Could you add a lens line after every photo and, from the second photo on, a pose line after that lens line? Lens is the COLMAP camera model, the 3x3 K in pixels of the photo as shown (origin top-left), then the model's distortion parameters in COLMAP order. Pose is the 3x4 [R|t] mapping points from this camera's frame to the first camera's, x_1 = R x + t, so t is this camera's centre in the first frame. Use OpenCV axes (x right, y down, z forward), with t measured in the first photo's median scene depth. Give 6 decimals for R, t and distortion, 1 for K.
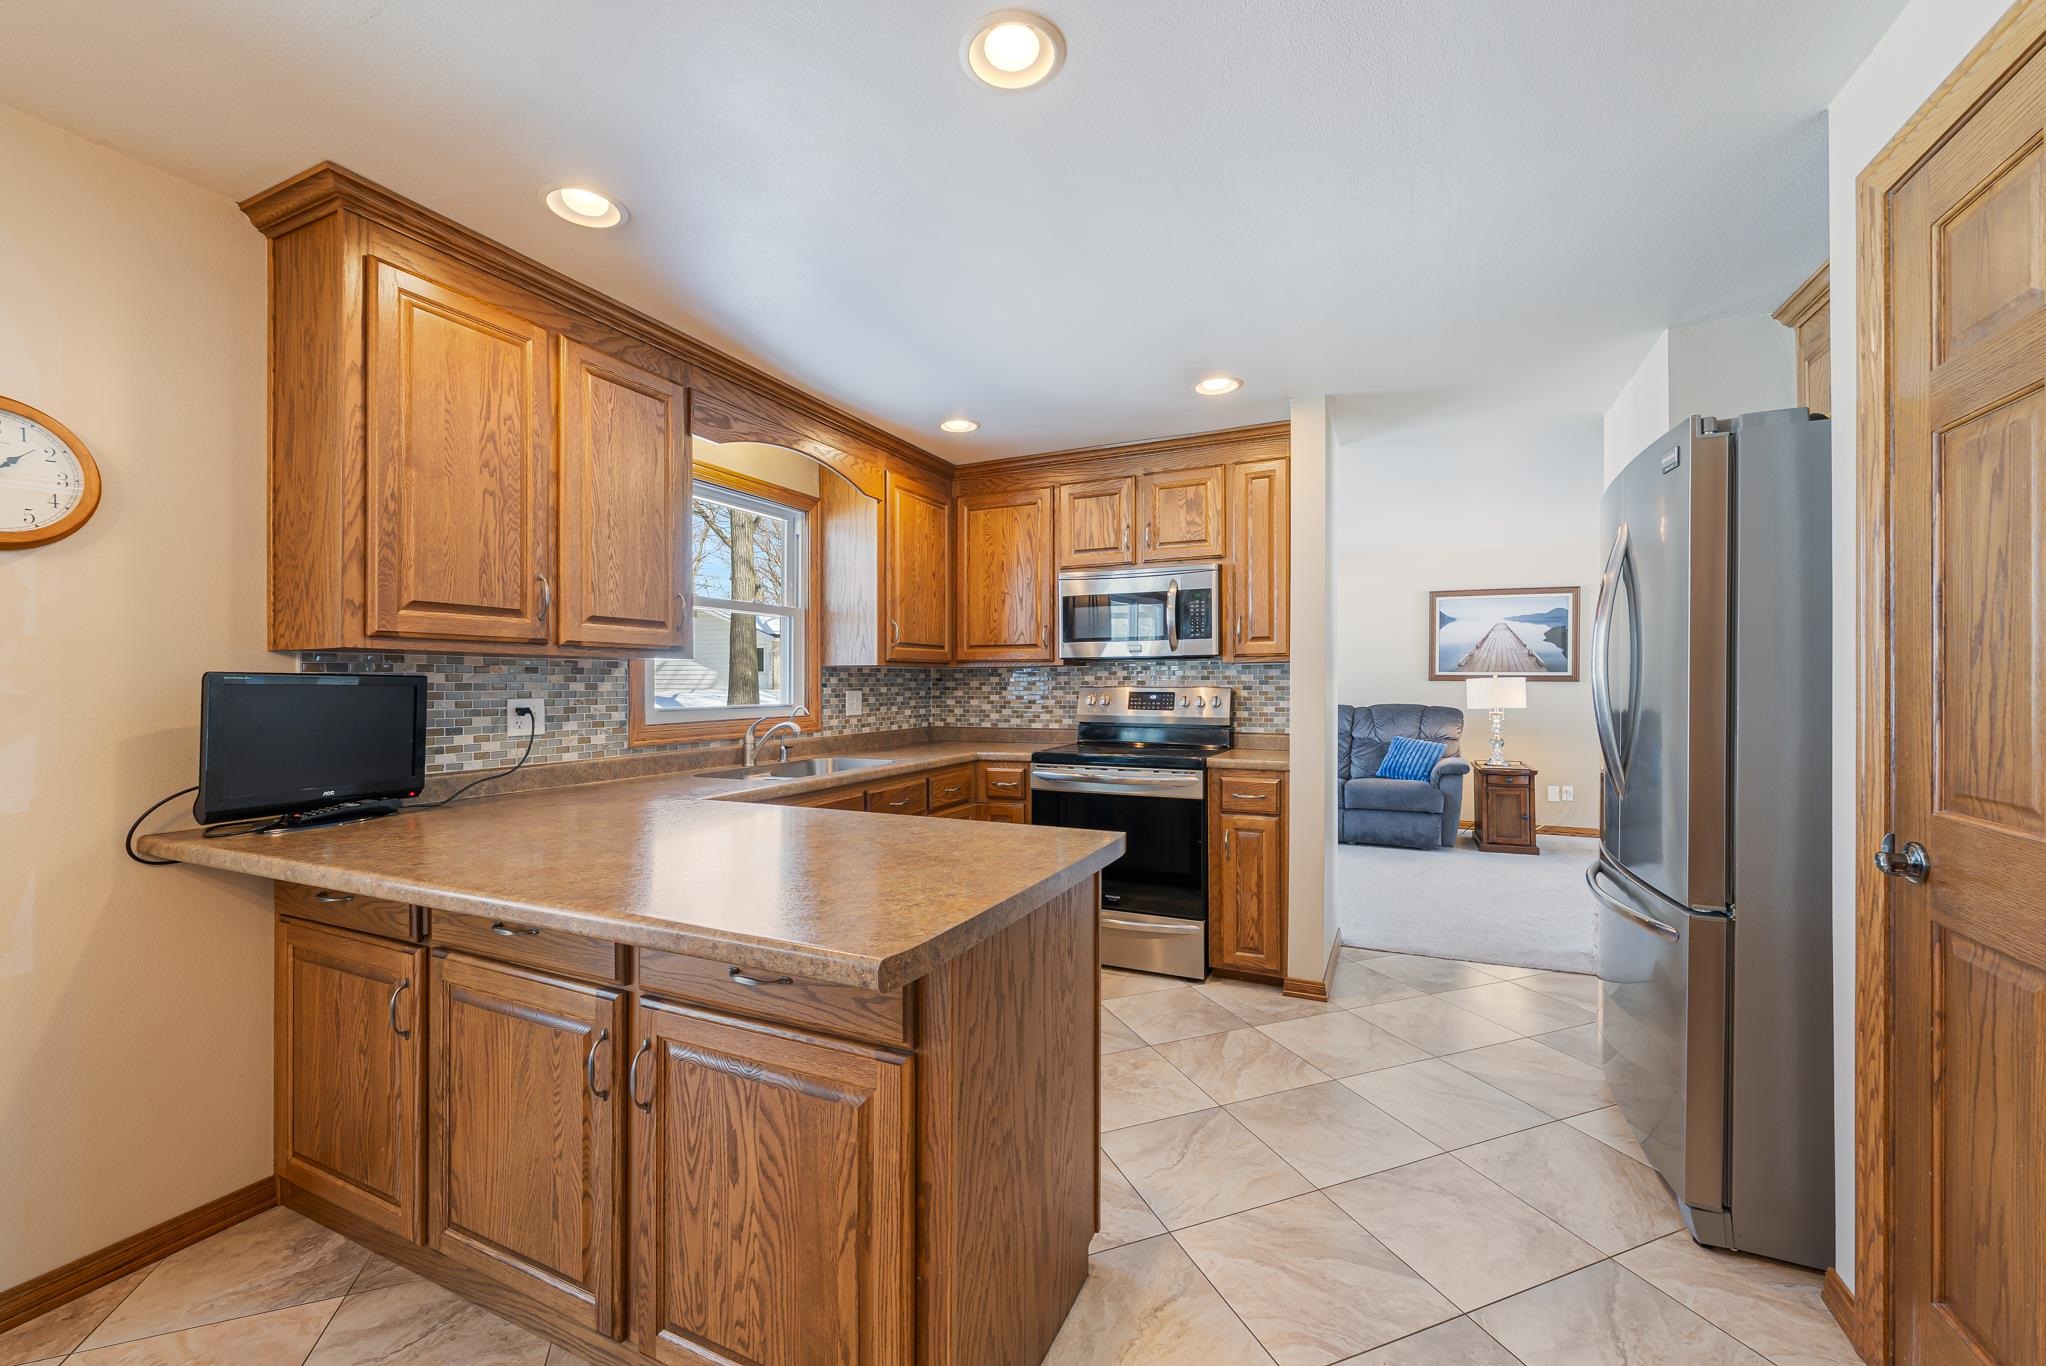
lens RADIAL K [[782.8, 0, 1036.4], [0, 782.8, 682.2], [0, 0, 1]] dist [-0.005908, 0.000167]
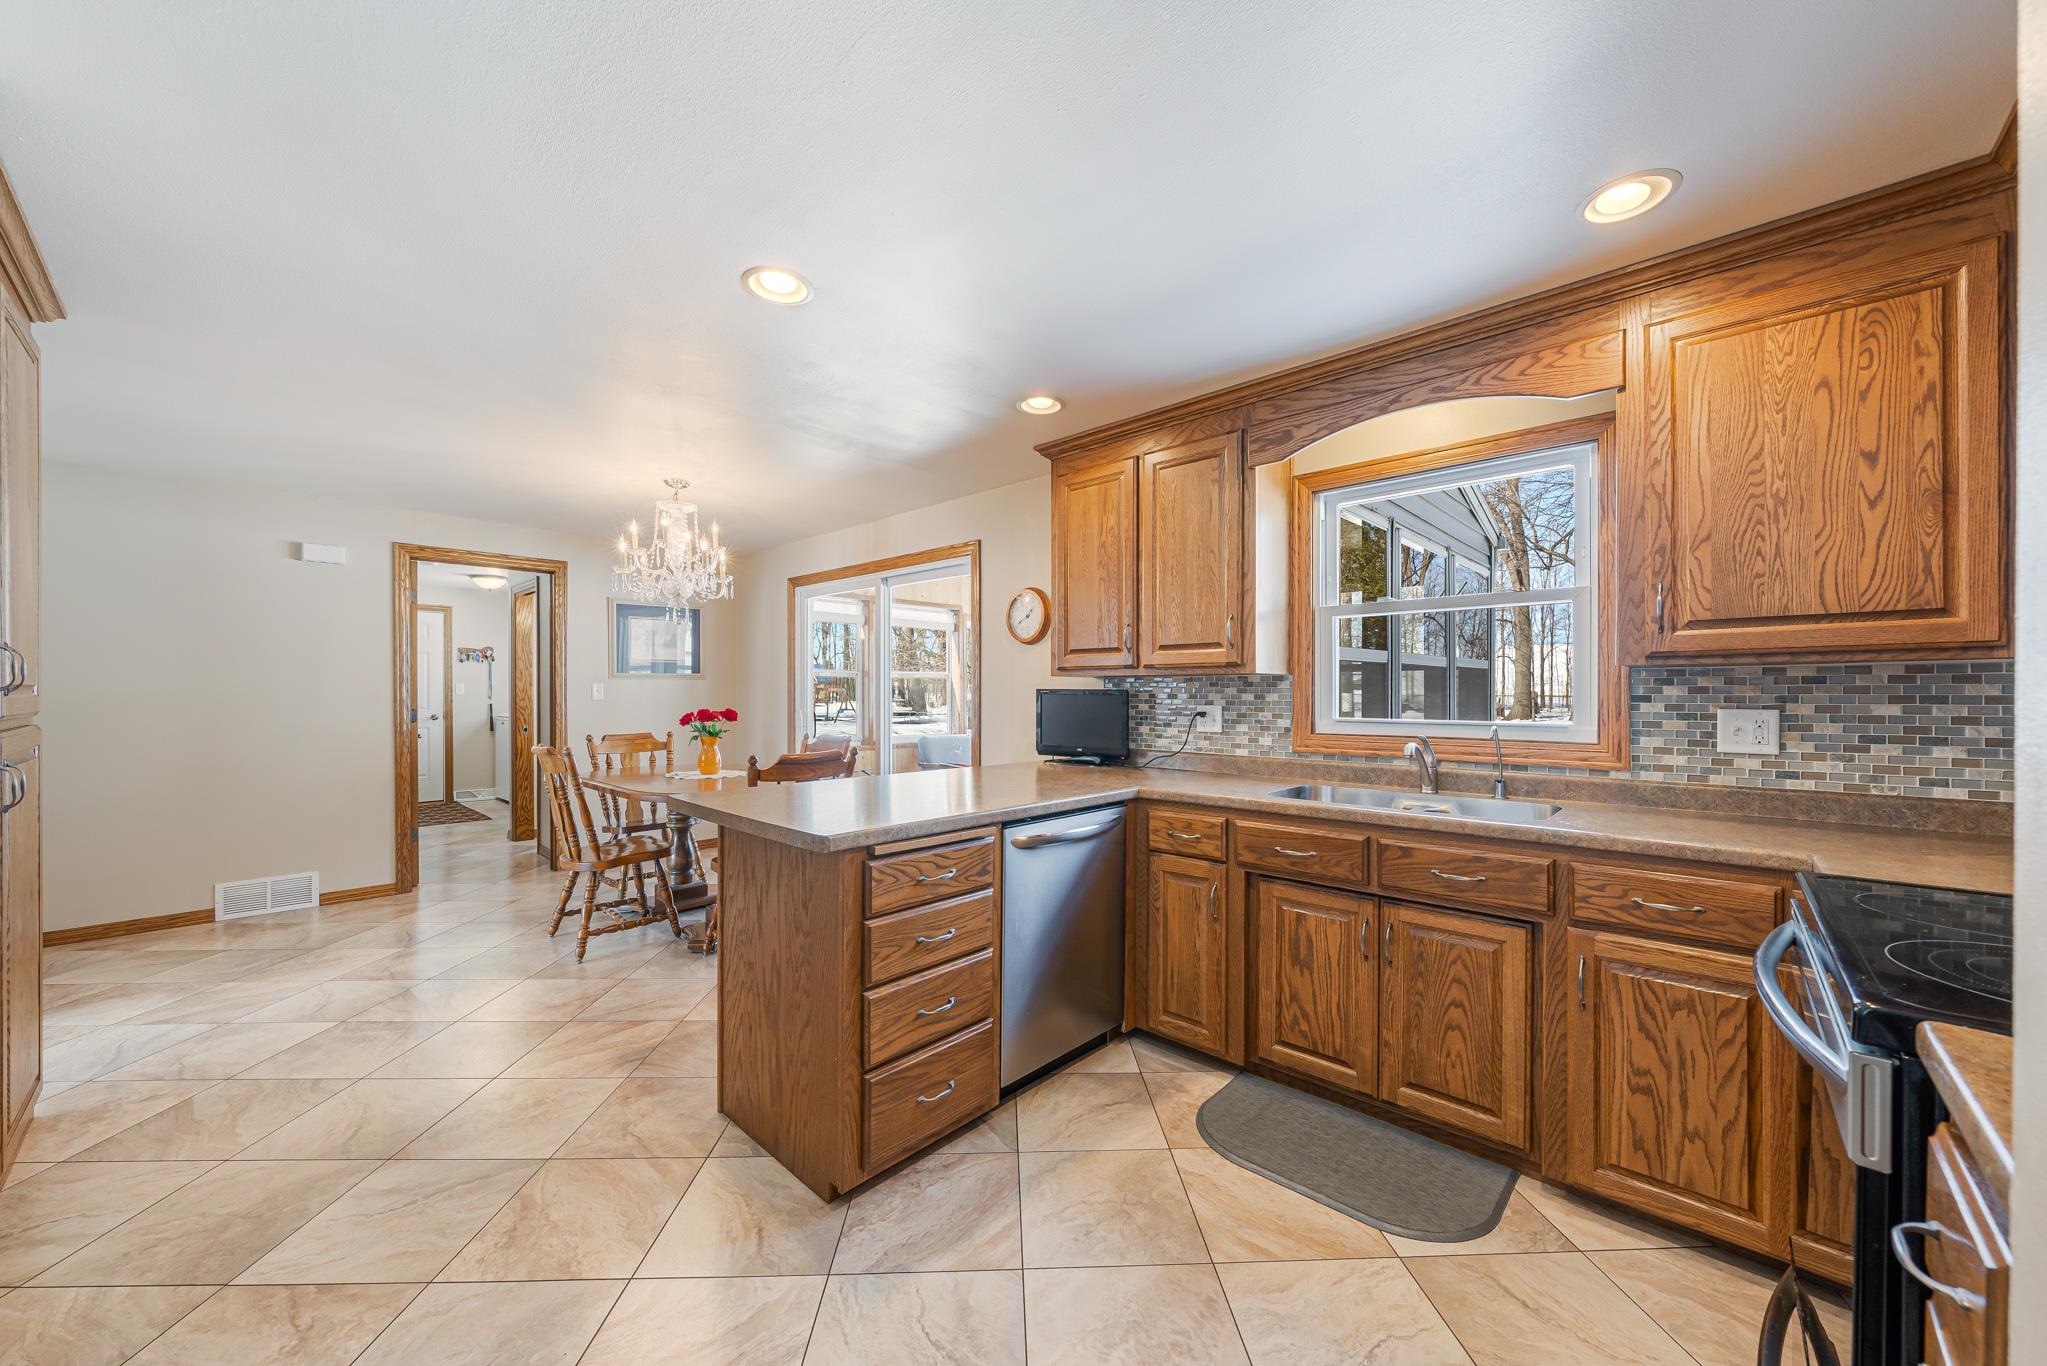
lens RADIAL K [[740.1, 0, 1021.3], [0, 740.1, 688.5], [0, 0, 1]] dist [-0.001018, -0.000021]
pose [[-0.312780, -0.002057, -0.949823, 0.496815], [0.002169, 0.999994, -0.002880, -0.004103], [0.949823, -0.002960, -0.312774, 0.783779]]
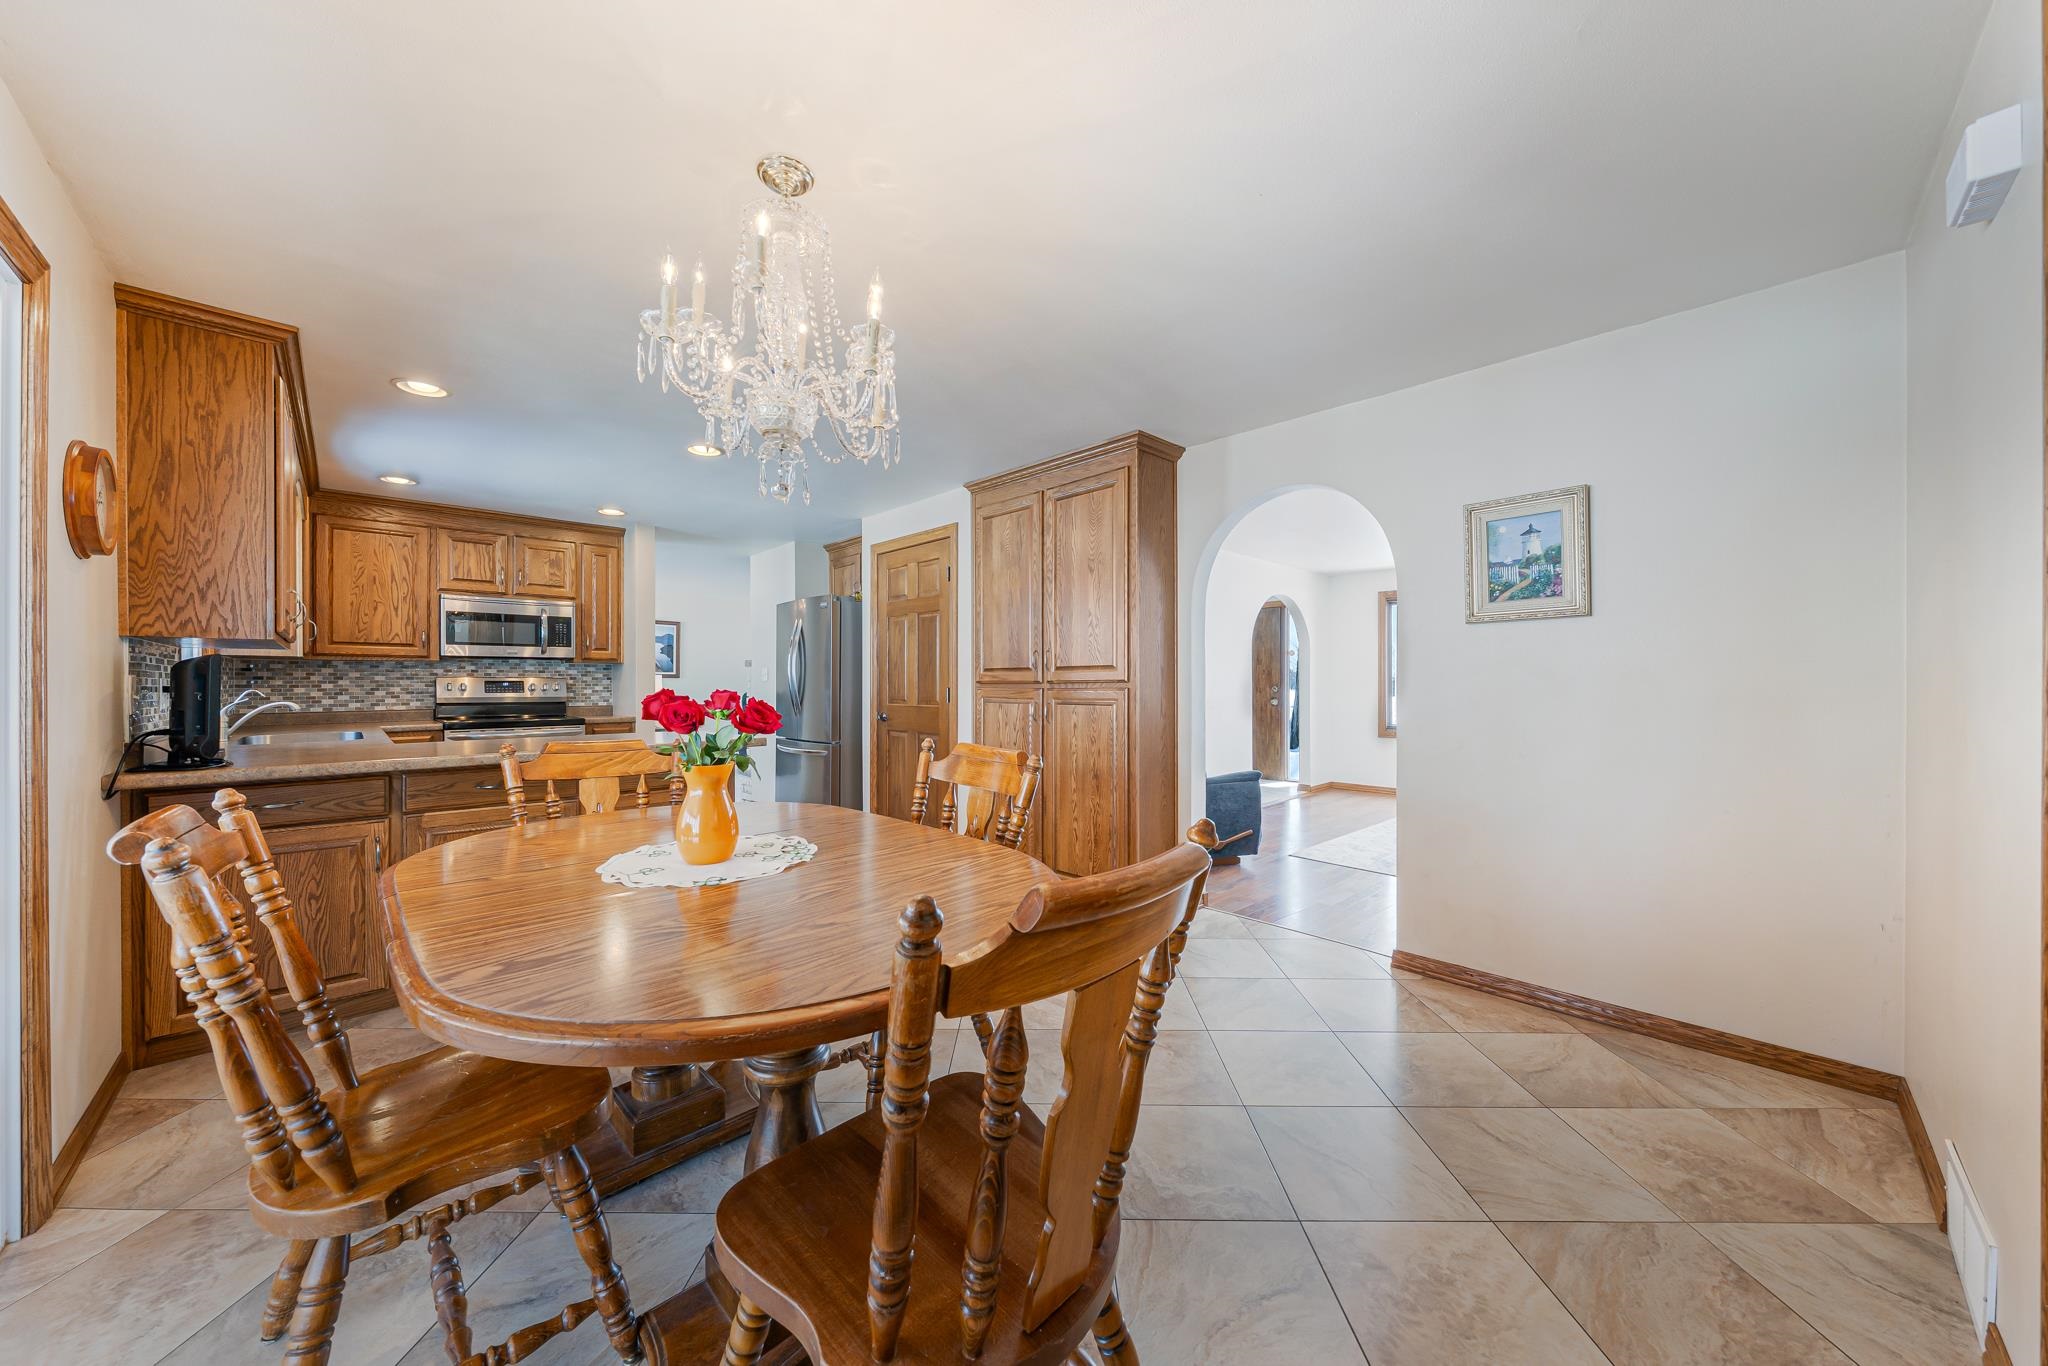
lens RADIAL K [[711.8, 0, 1018.8], [0, 711.8, 686.4], [0, 0, 1]] dist [0.001169, -0.000002]
pose [[0.363137, -0.003638, 0.931729, -0.784337], [0.000806, 0.999993, 0.003590, 0.020188], [-0.931735, -0.000553, 0.363138, -0.402587]]
